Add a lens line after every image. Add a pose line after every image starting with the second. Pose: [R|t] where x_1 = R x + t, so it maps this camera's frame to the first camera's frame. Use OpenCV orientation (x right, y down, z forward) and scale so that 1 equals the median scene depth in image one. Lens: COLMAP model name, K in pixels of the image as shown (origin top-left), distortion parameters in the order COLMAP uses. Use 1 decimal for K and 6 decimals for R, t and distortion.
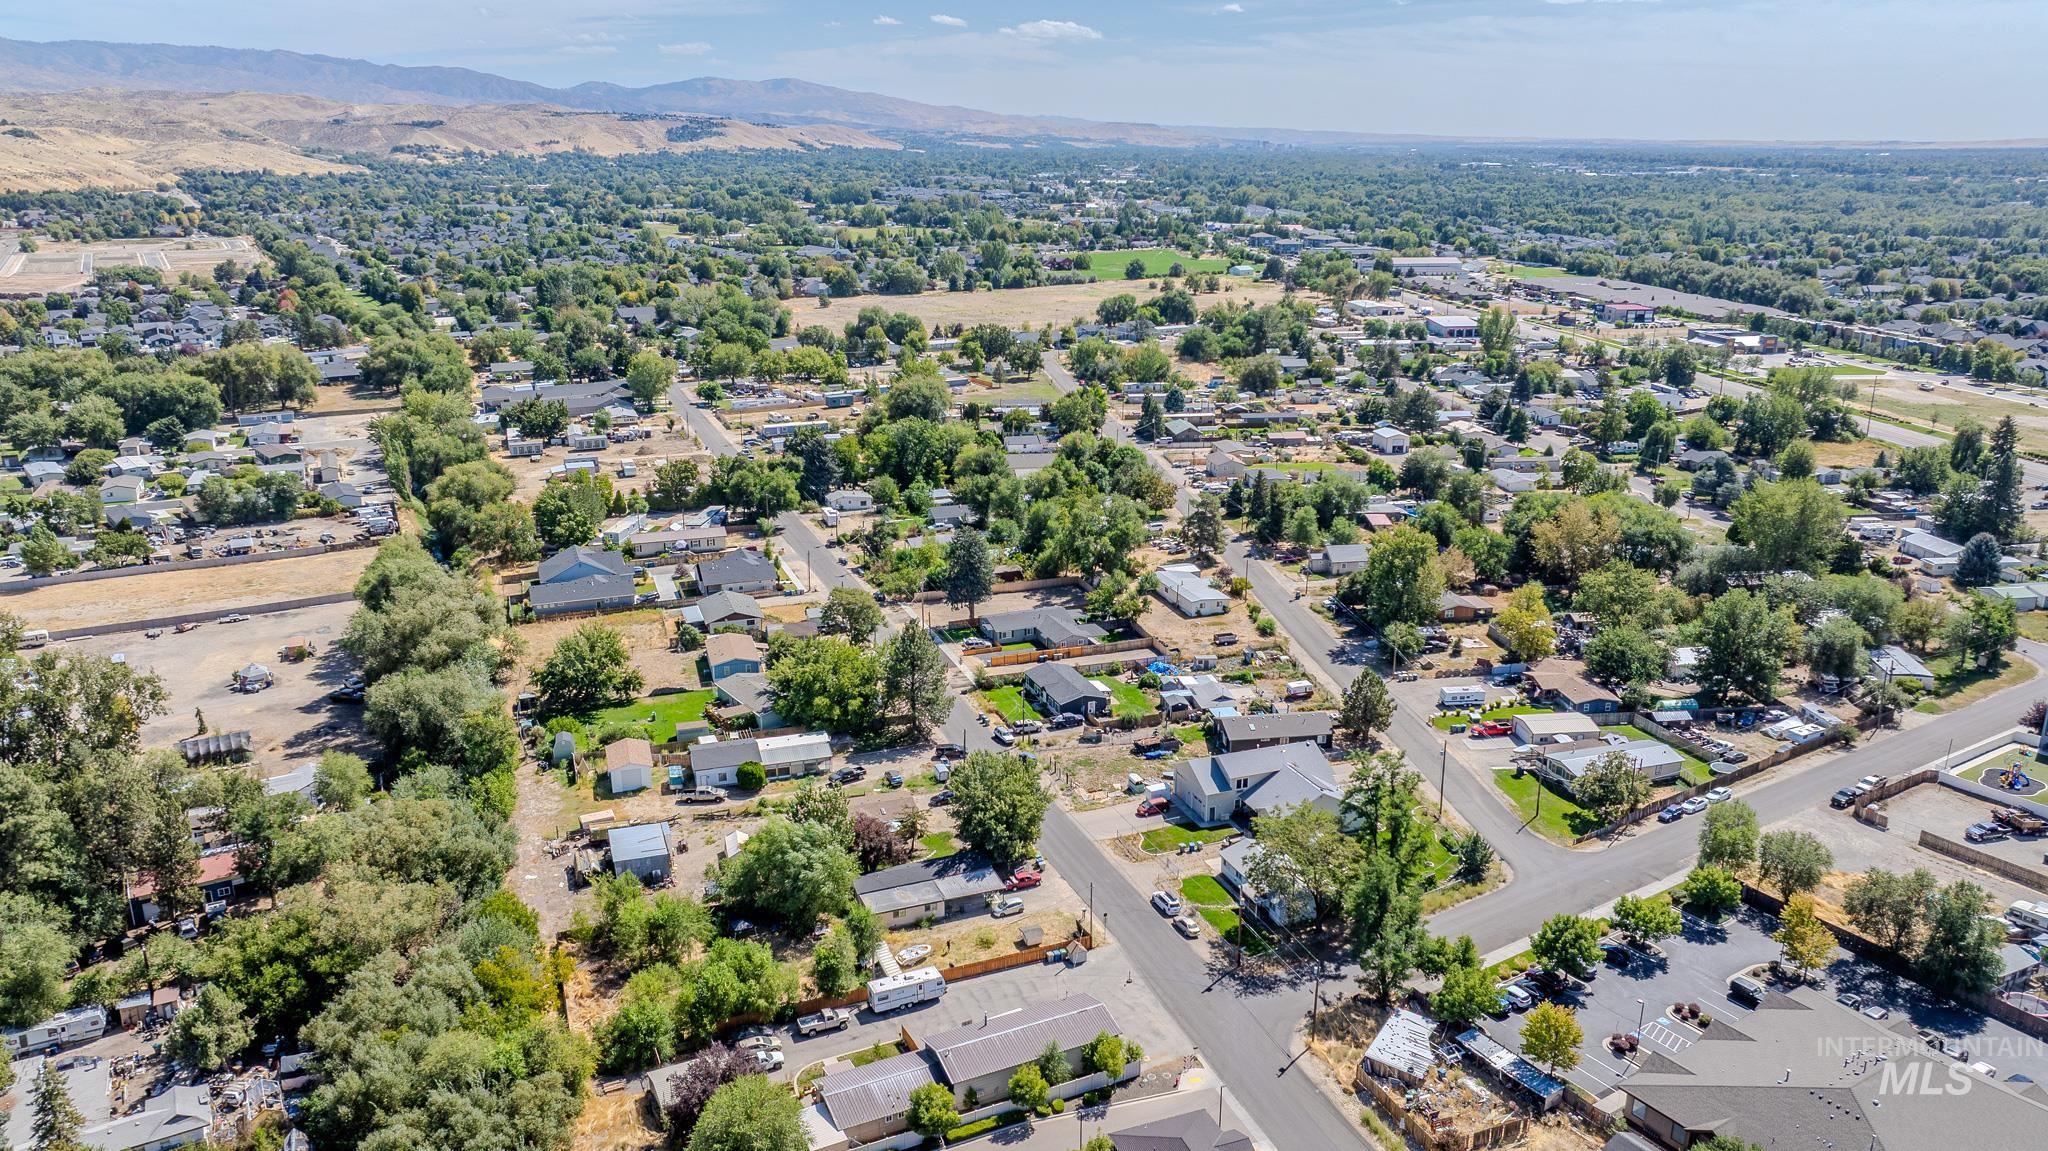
lens RADIAL K [[1436.5, 0, 1024.0], [0, 1436.5, 575.5], [0, 0, 1]] dist [-0.014603, -0.004888]
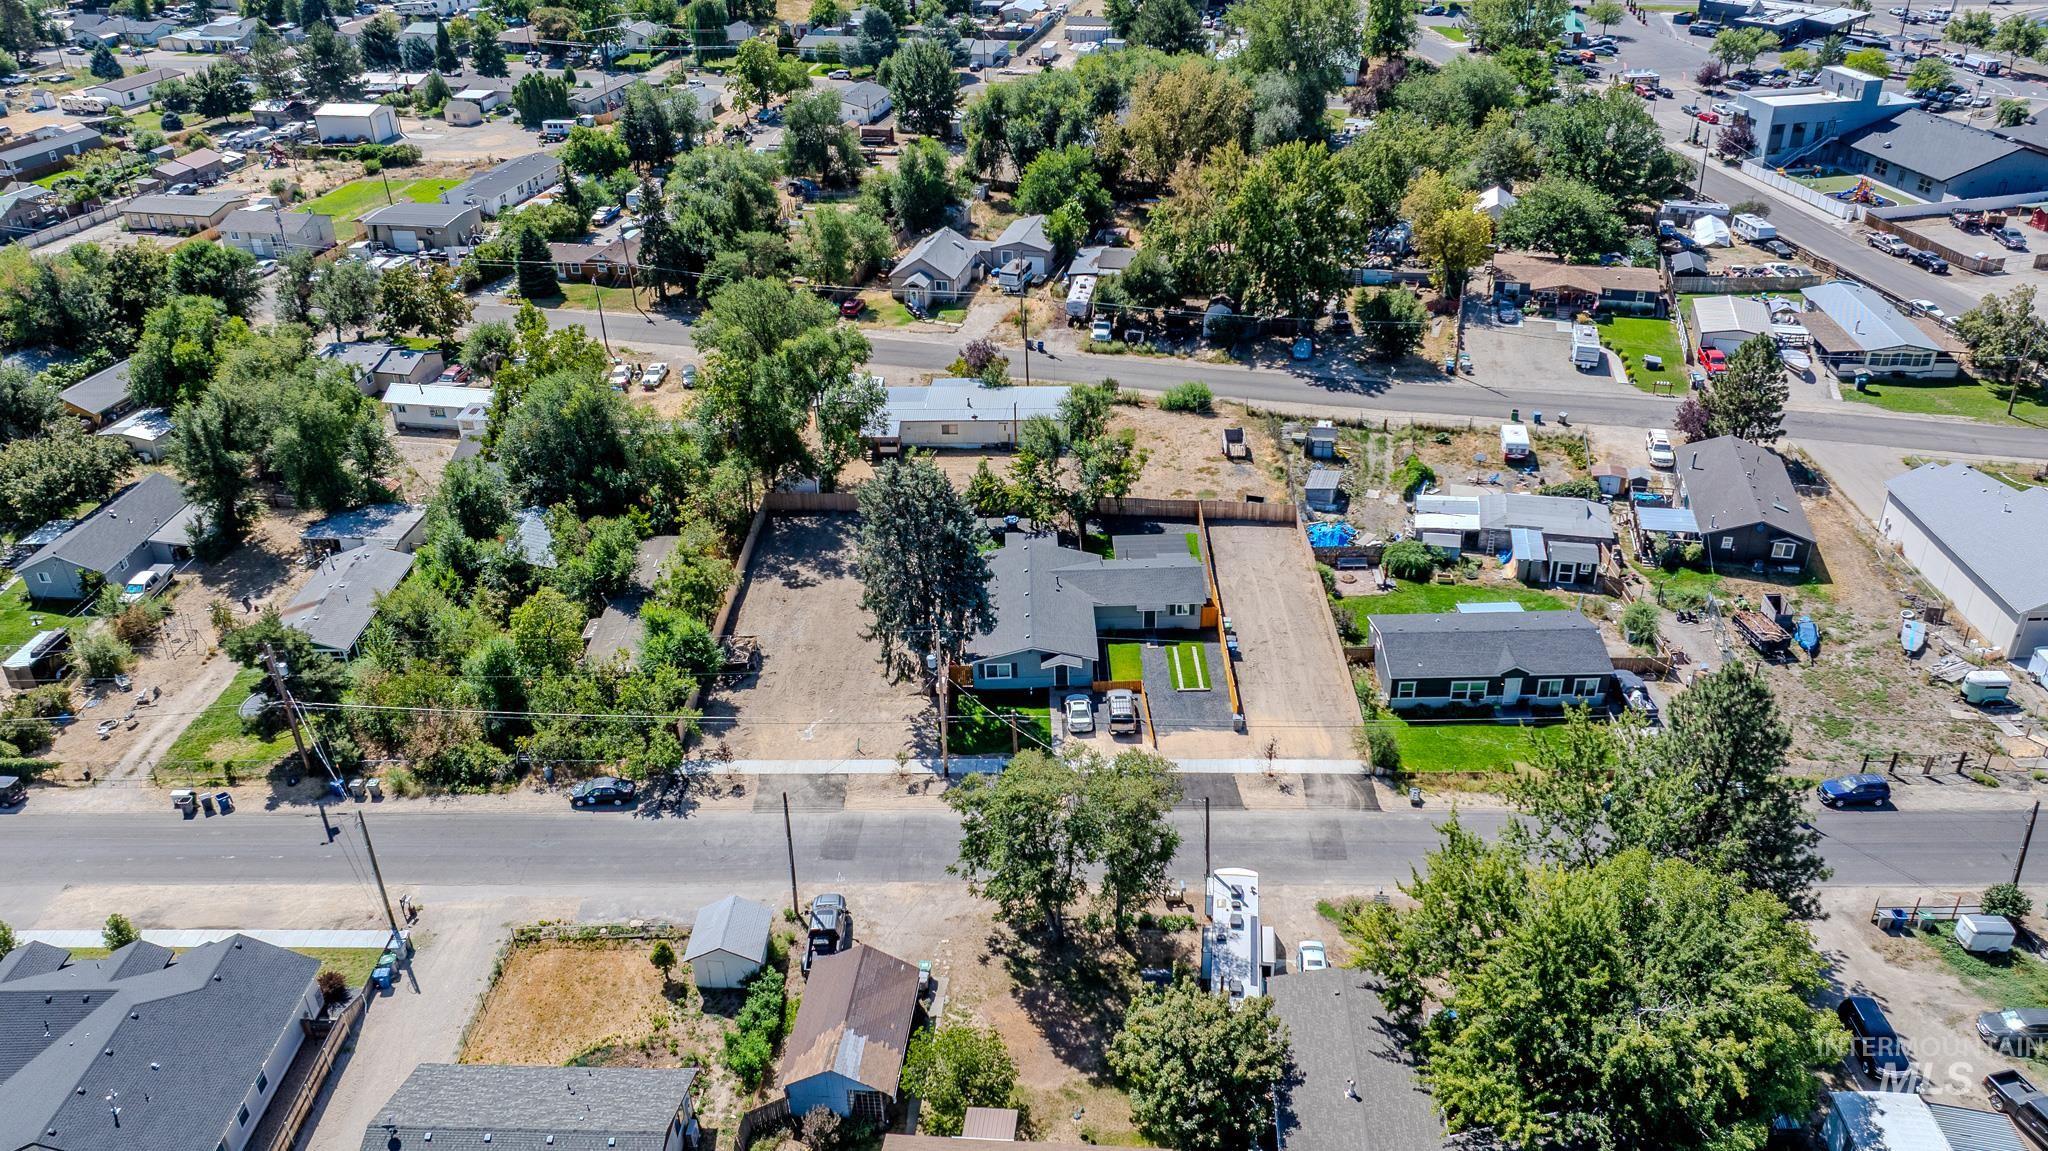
lens RADIAL K [[1520.7, 0, 1024.0], [0, 1520.7, 575.5], [0, 0, 1]] dist [-0.017415, 0.000554]
pose [[0.371772, -0.473263, 0.798629, -0.216916], [0.290588, 0.876385, 0.384068, -0.091581], [-0.881671, 0.089286, 0.463340, 0.509159]]
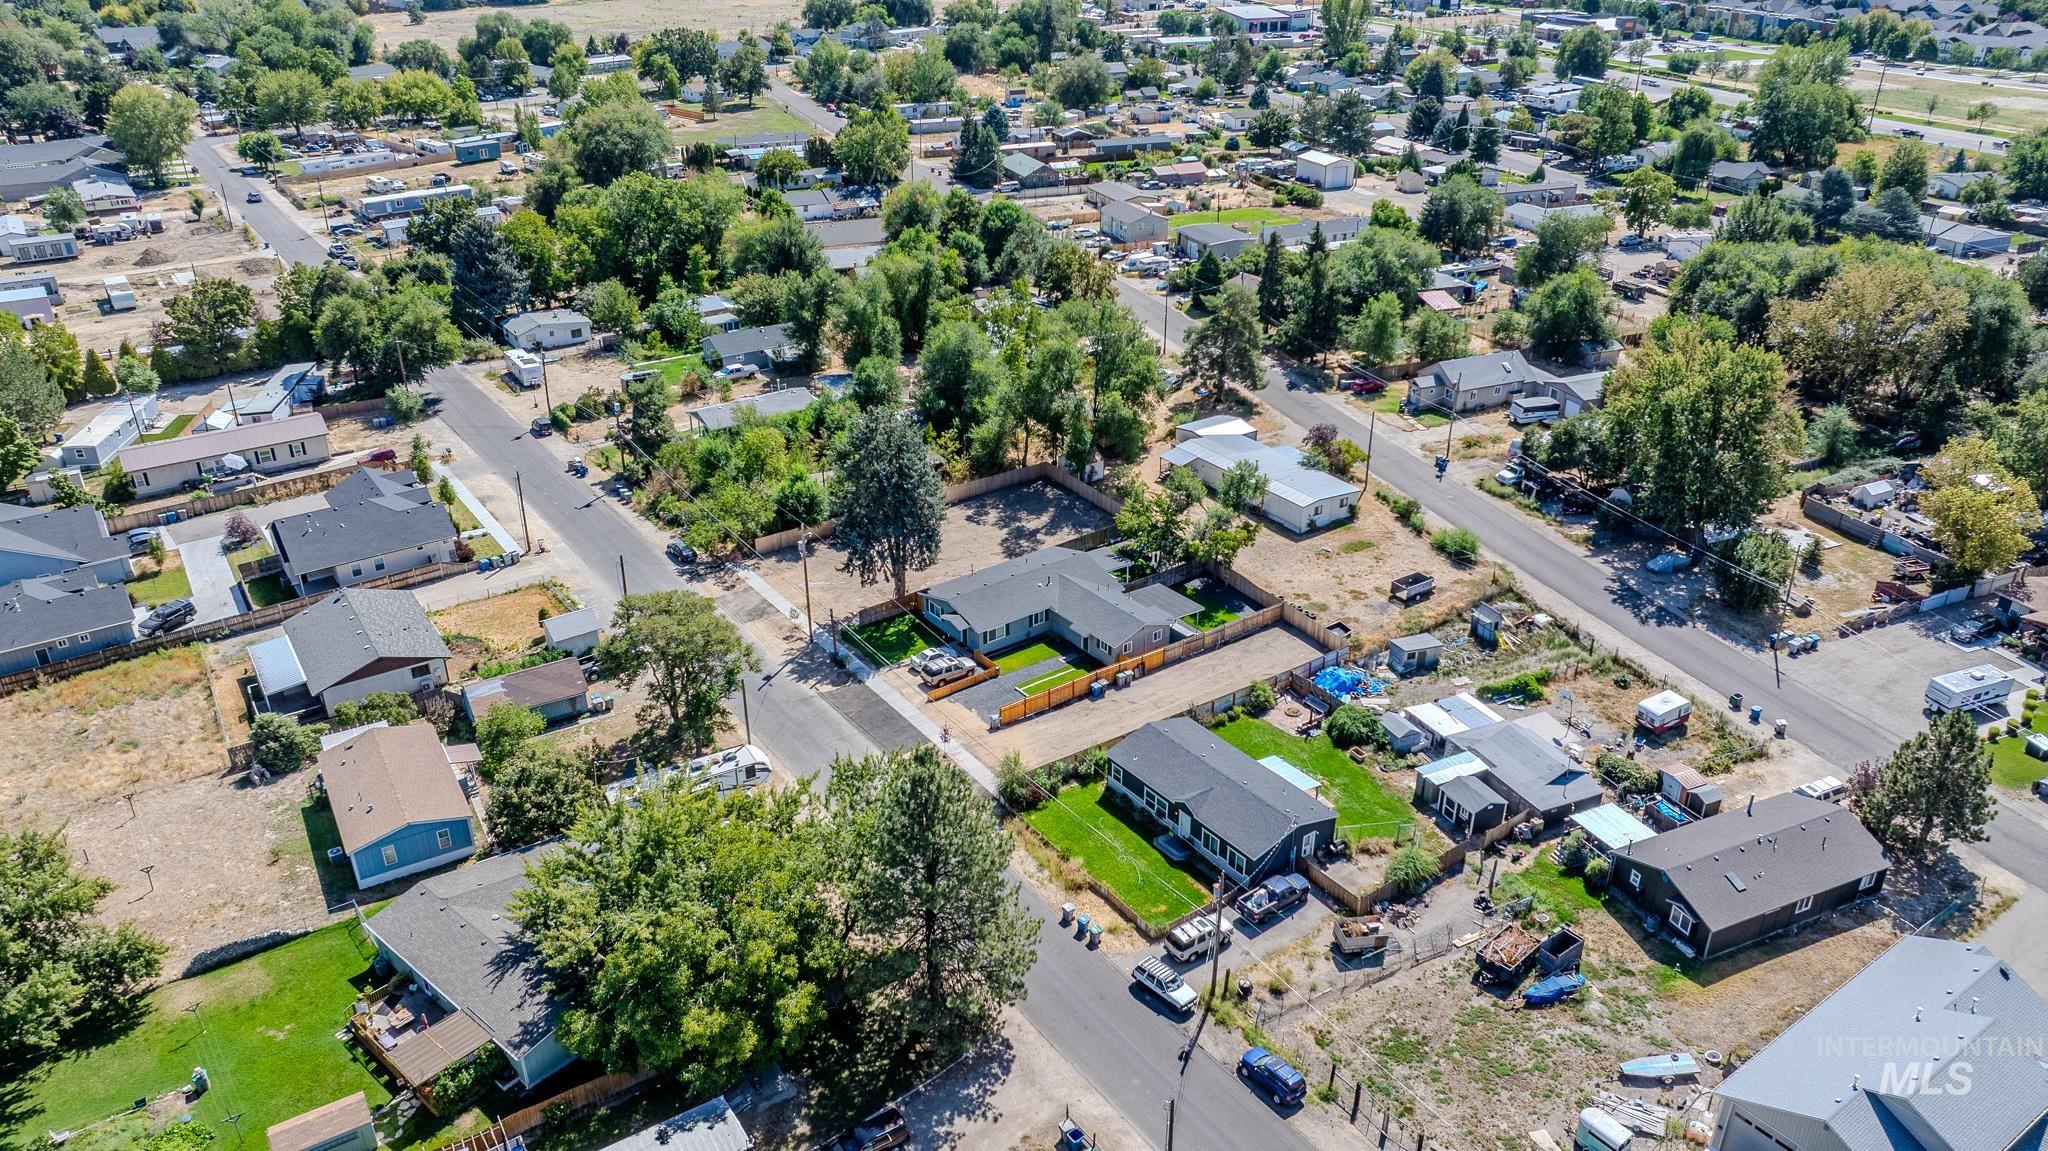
lens RADIAL K [[1439.9, 0, 1018.5], [0, 1439.9, 574.9], [0, 0, 1]] dist [-0.062422, 0.069980]
pose [[0.967714, -0.115633, 0.223960, -0.067767], [0.074531, 0.980098, 0.183994, -0.040142], [-0.240779, -0.161361, 0.957073, 0.340980]]
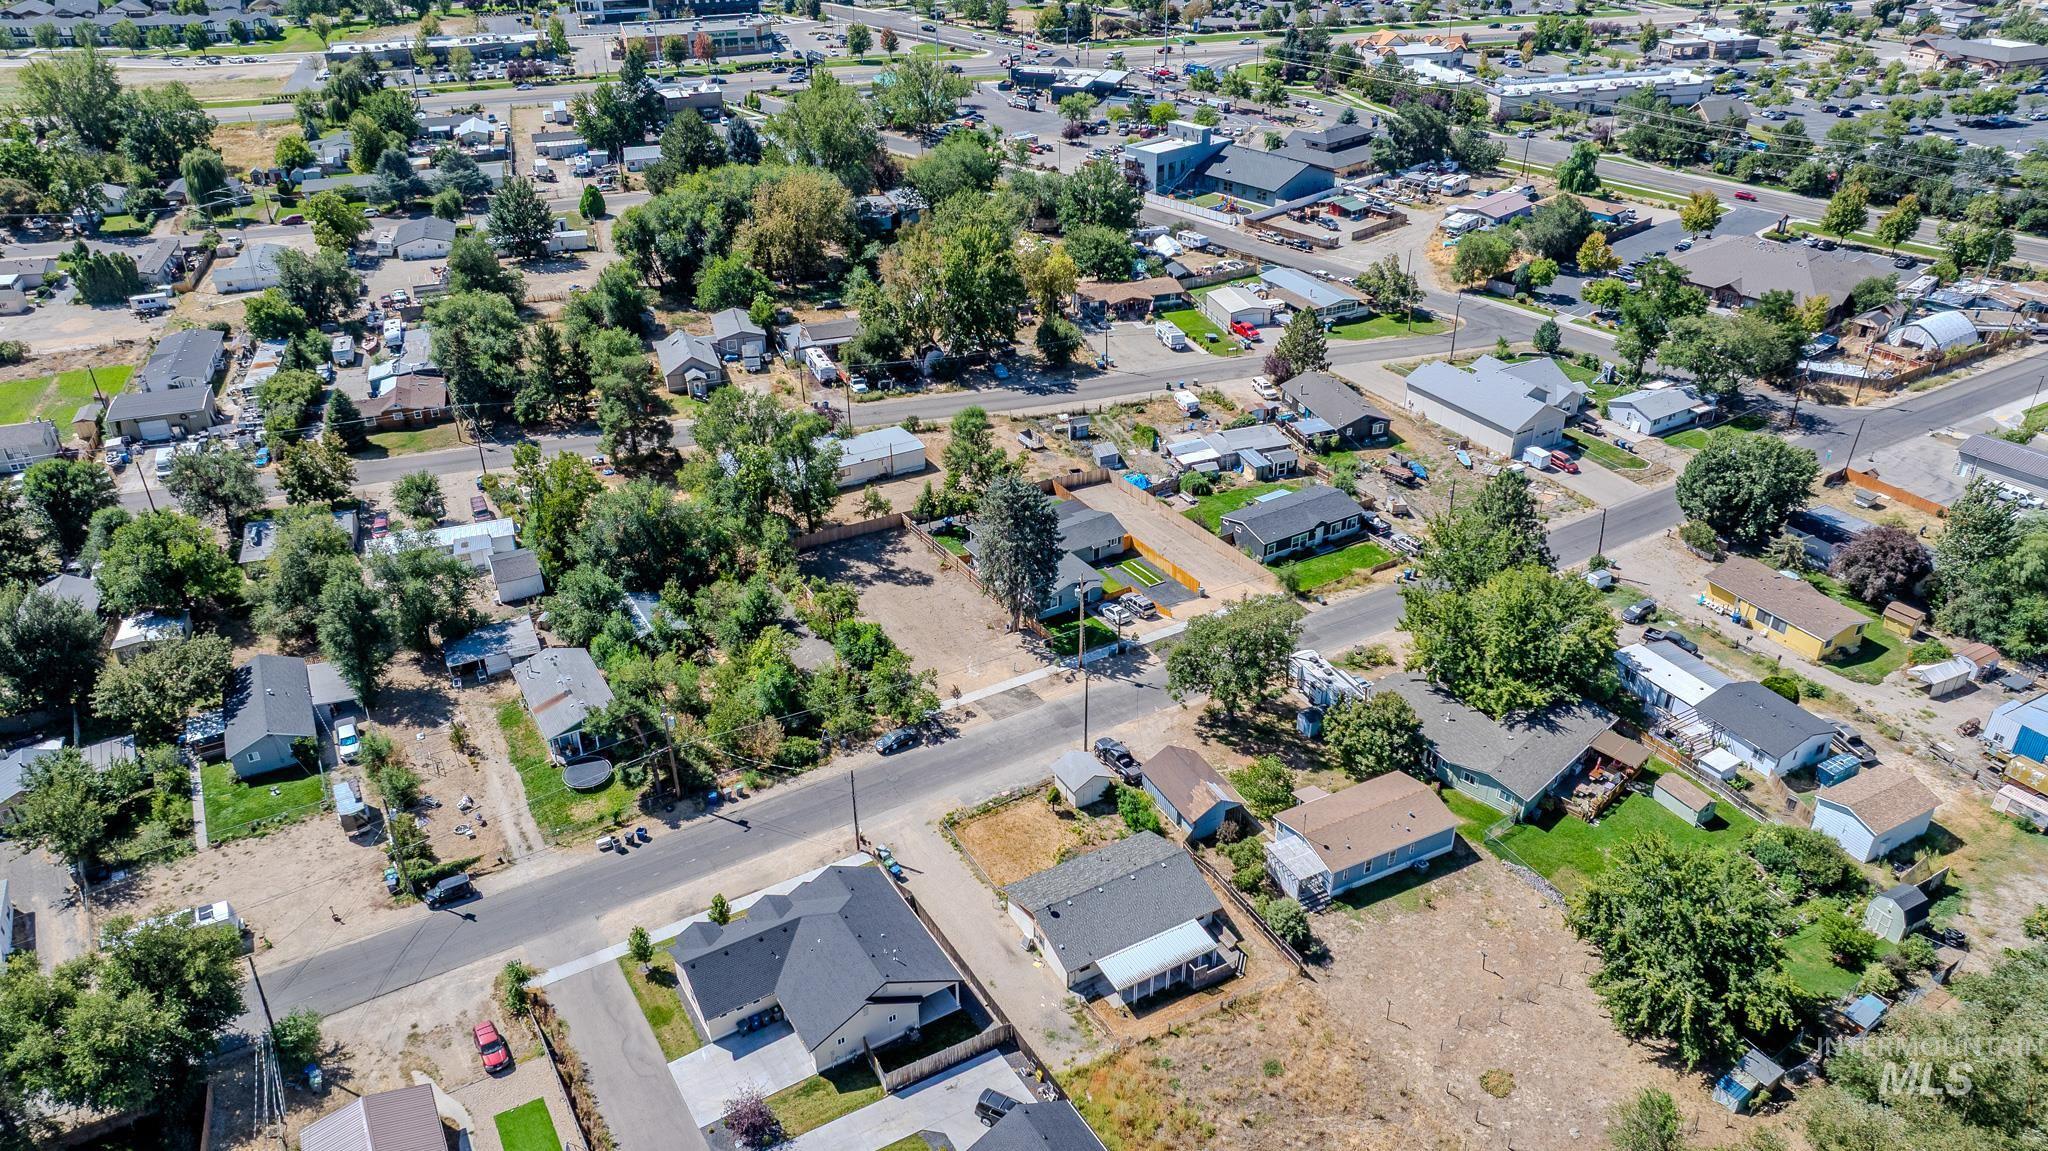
lens RADIAL K [[1436.5, 0, 1024.0], [0, 1436.5, 575.5], [0, 0, 1]] dist [-0.014603, -0.004888]
pose [[-0.173415, -0.492170, 0.853051, -0.332806], [0.288477, 0.802798, 0.521821, -0.181961], [-0.941652, 0.336577, 0.002763, 0.638720]]
